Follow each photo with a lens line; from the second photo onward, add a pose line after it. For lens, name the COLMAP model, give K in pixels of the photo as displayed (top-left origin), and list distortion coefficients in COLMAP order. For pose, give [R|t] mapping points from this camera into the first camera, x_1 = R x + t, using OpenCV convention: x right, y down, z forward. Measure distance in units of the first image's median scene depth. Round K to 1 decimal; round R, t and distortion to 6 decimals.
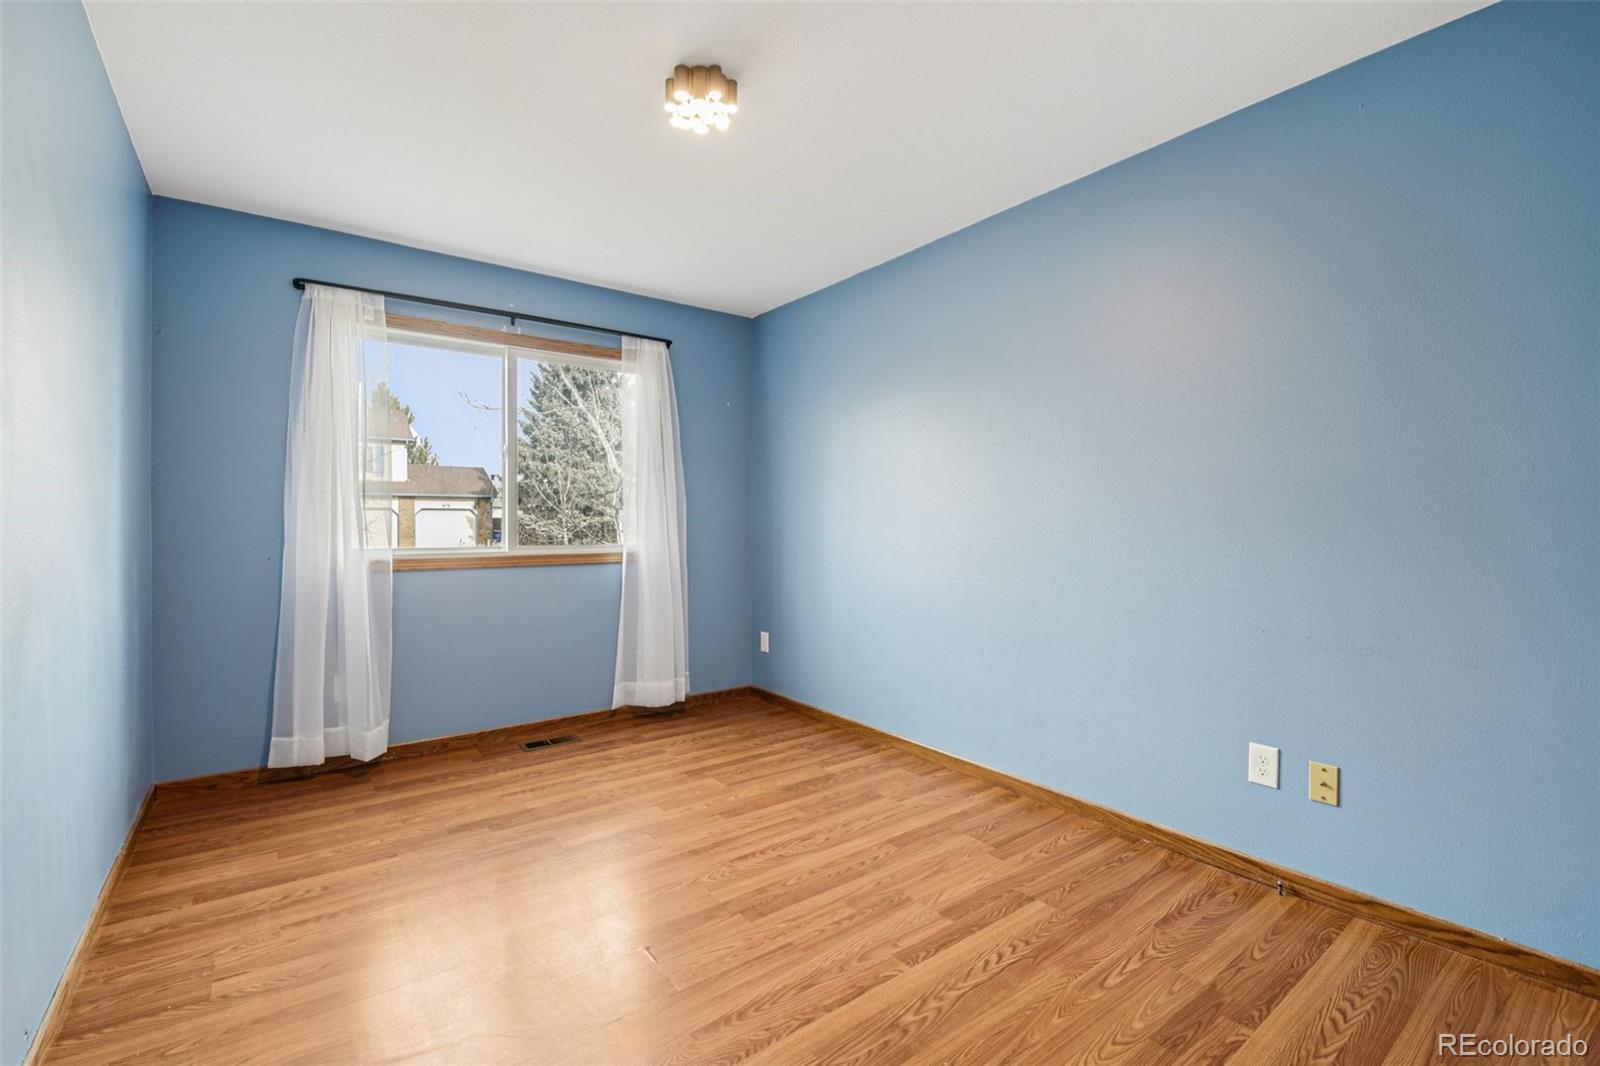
lens RADIAL K [[694.5, 0, 798.5], [0, 694.5, 527.4], [0, 0, 1]] dist [-0.010366, -0.002567]
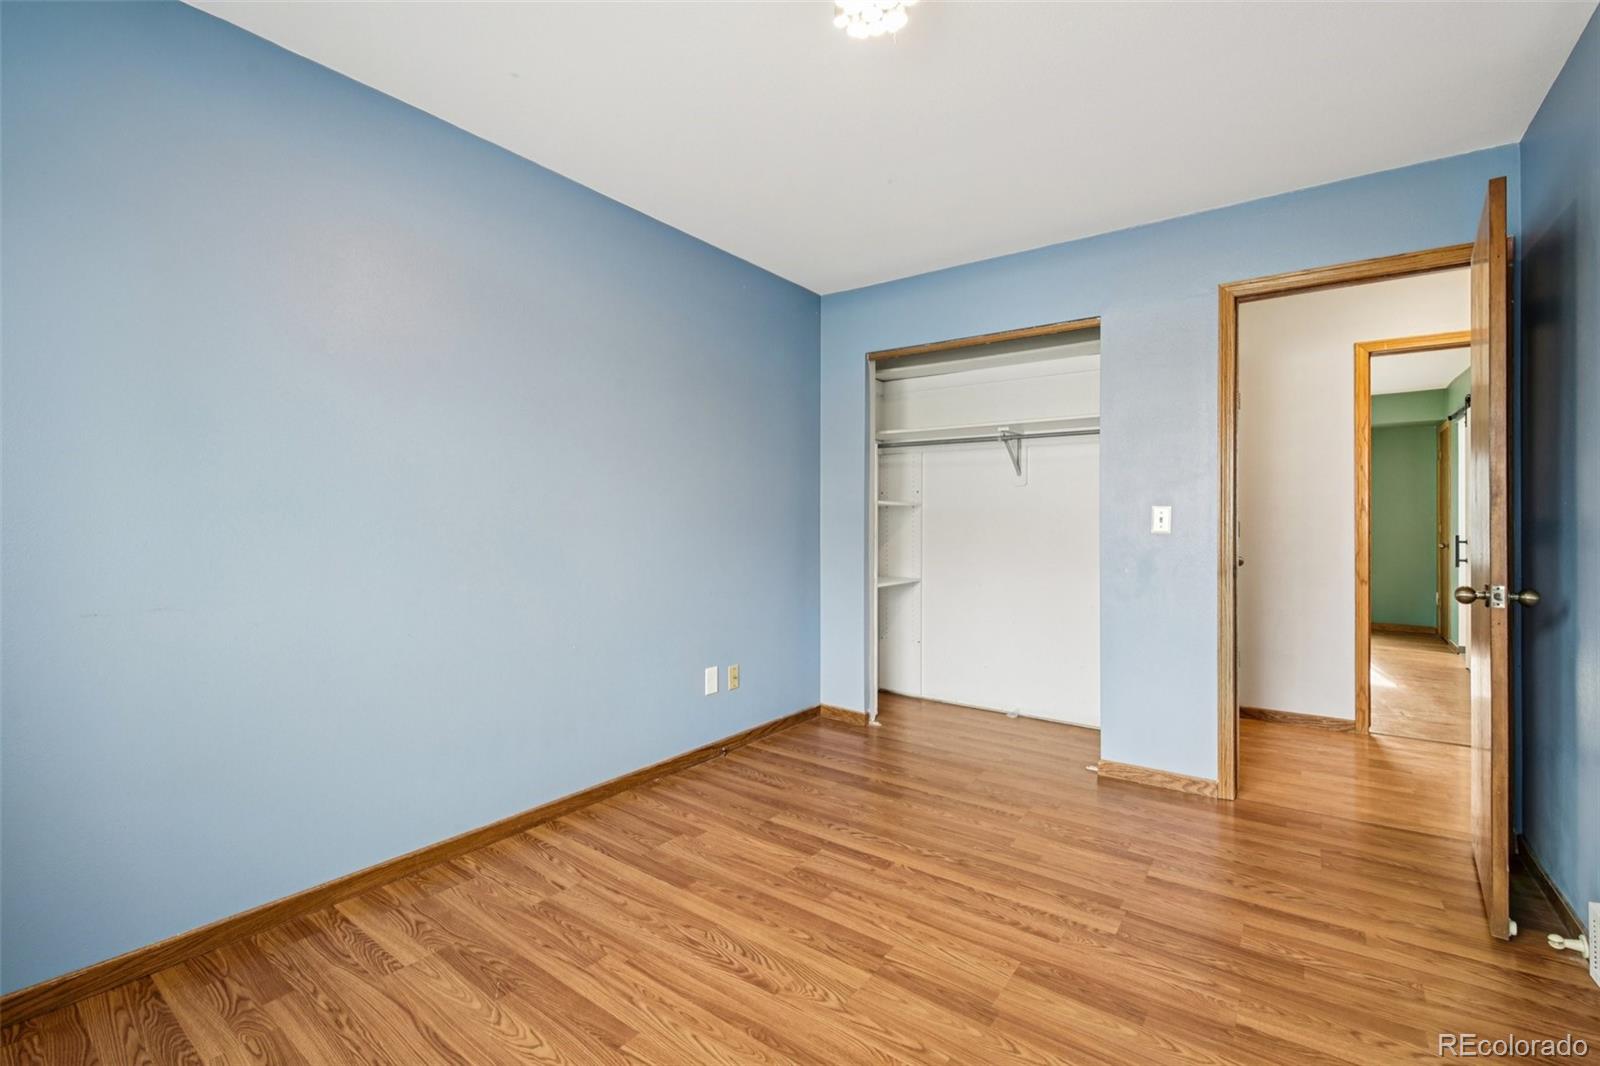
lens RADIAL K [[694.5, 0, 795.9], [0, 694.5, 528.2], [0, 0, 1]] dist [-0.010366, -0.002567]
pose [[-0.294262, -0.001759, 0.955723, -0.744502], [0.004831, 0.999983, 0.003327, 0.007598], [-0.955713, 0.005596, -0.294248, 1.139301]]
